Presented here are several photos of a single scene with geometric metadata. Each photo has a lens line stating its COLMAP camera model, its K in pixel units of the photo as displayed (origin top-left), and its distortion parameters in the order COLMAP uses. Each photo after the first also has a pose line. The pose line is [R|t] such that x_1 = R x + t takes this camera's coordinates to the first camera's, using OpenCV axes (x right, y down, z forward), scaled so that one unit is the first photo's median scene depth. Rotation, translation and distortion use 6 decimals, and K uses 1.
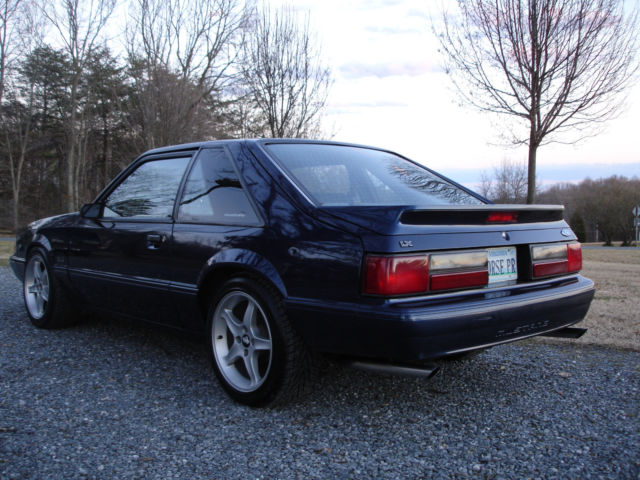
lens RADIAL K [[717.0, 0, 318.3], [0, 717.0, 238.3], [0, 0, 1]] dist [-0.111253, 0.000000]
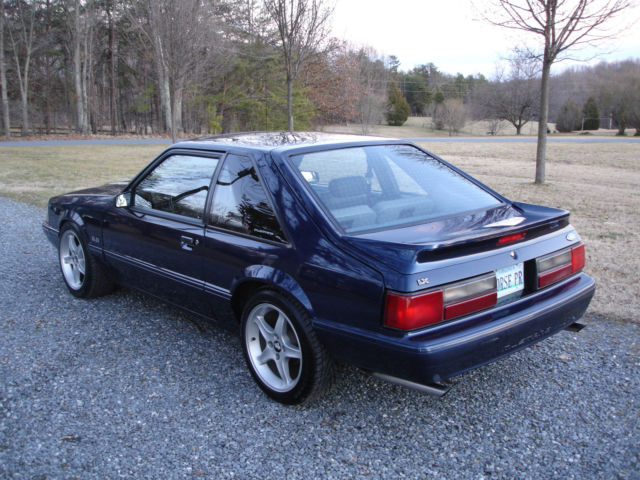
lens RADIAL K [[717.0, 0, 319.6], [0, 717.0, 241.4], [0, 0, 1]] dist [-0.111253, 0.000000]
pose [[0.999834, -0.011468, -0.014183, -0.016759], [0.013583, 0.987124, 0.159380, -0.181405], [0.012173, -0.159546, 0.987115, -0.067541]]
